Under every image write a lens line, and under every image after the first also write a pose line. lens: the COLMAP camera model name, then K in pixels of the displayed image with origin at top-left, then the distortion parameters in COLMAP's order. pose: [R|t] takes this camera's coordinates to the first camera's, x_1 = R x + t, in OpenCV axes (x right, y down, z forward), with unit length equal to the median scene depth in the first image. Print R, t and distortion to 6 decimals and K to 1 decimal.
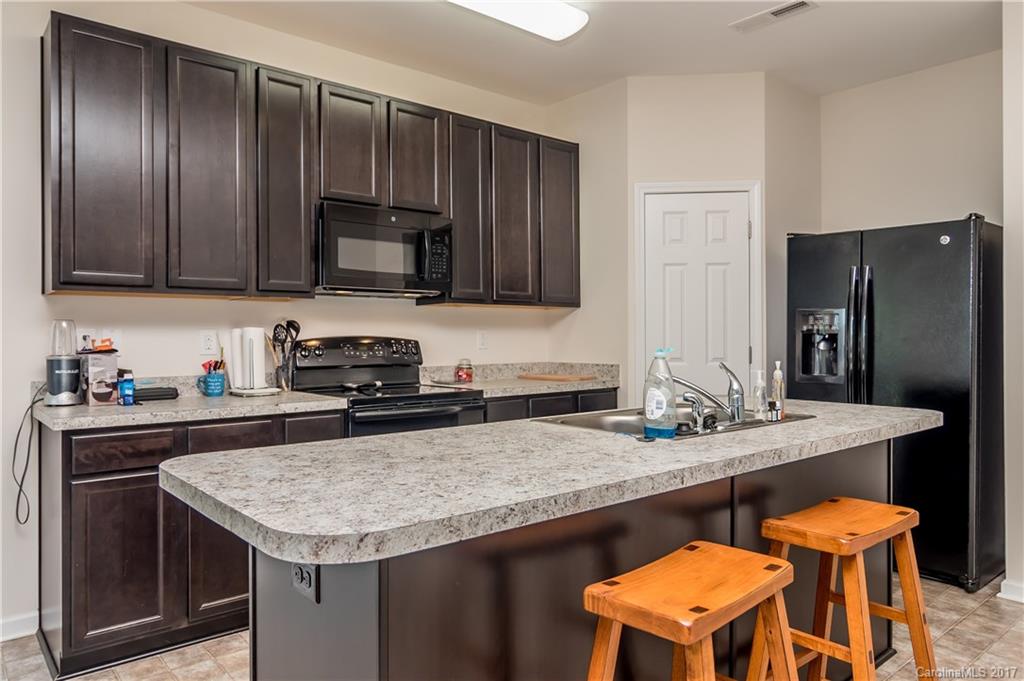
lens RADIAL K [[660.0, 0, 490.2], [0, 660.0, 346.6], [0, 0, 1]] dist [-0.013581, 0.004251]
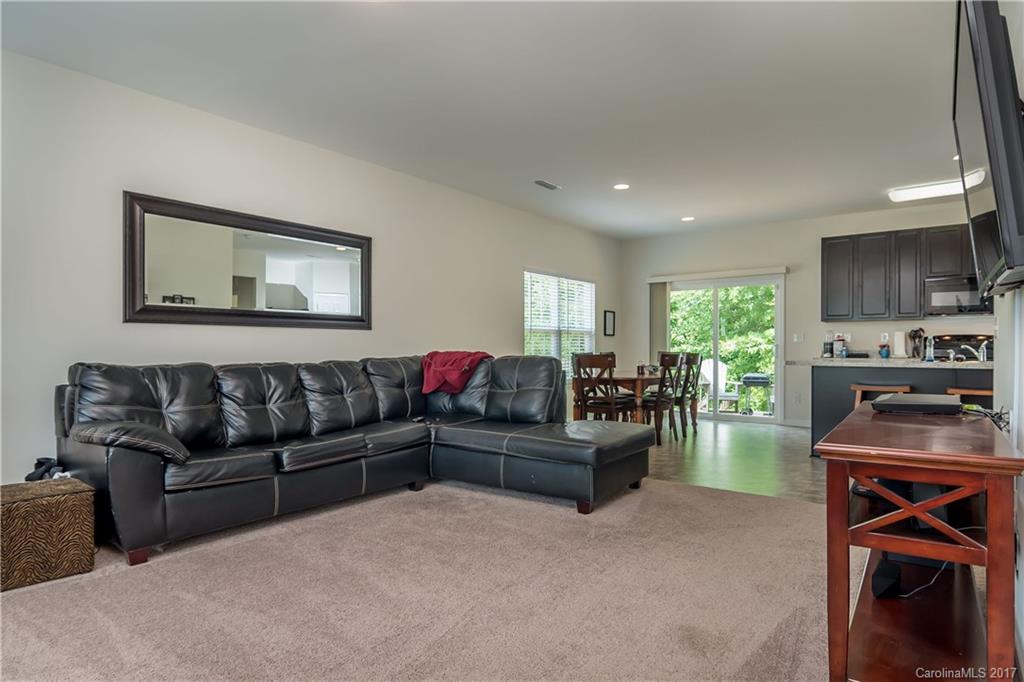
lens RADIAL K [[614.3, 0, 512.4], [0, 614.3, 340.9], [0, 0, 1]] dist [0.032667, 0.001489]
pose [[0.248123, -0.004681, -0.968717, 1.494739], [-0.017030, 0.999813, -0.009193, 0.051262], [0.968579, 0.018778, 0.247997, -0.970161]]
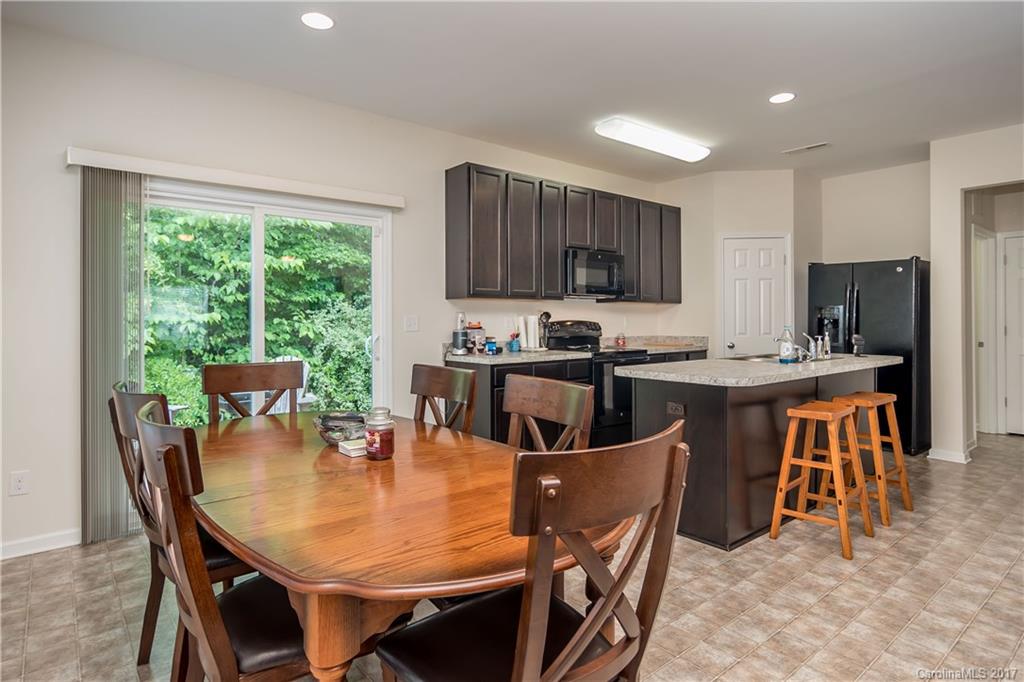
lens RADIAL K [[560.3, 0, 498.1], [0, 560.3, 320.3], [0, 0, 1]] dist [0.002850, -0.001657]
pose [[0.999992, 0.002158, 0.003371, -0.435068], [-0.002116, 0.999921, -0.012427, 0.004235], [-0.003397, 0.012420, 0.999917, -0.565510]]
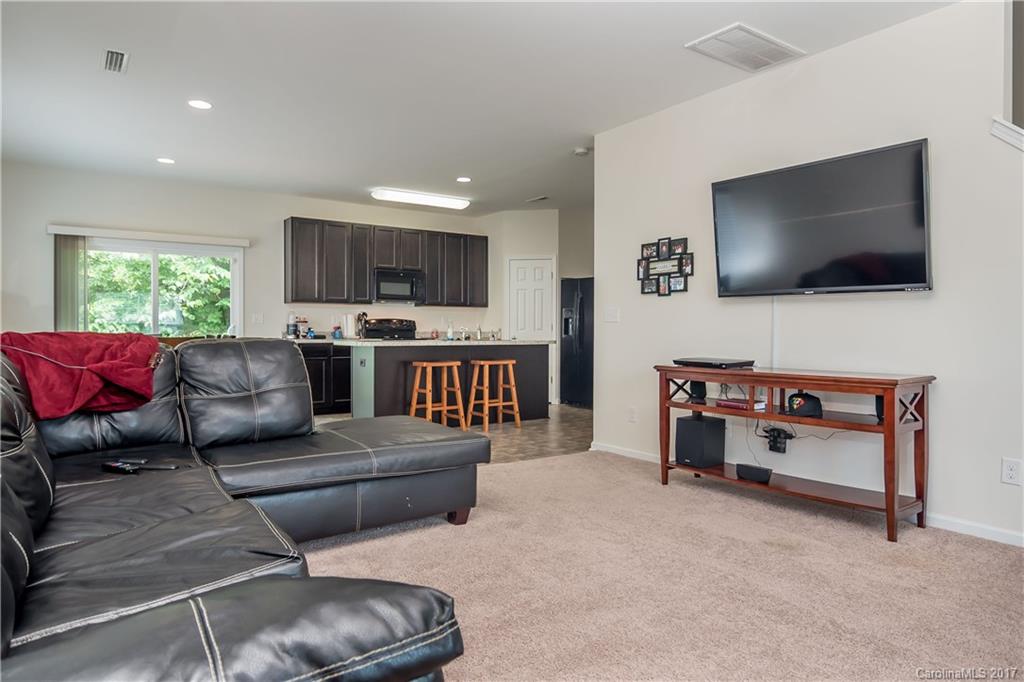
lens RADIAL K [[660.0, 0, 514.8], [0, 660.0, 335.0], [0, 0, 1]] dist [-0.013581, 0.004251]
pose [[0.997562, 0.008189, -0.069310, 0.493115], [-0.008895, 0.999912, -0.009891, 0.073703], [0.069223, 0.010483, 0.997546, -1.624817]]
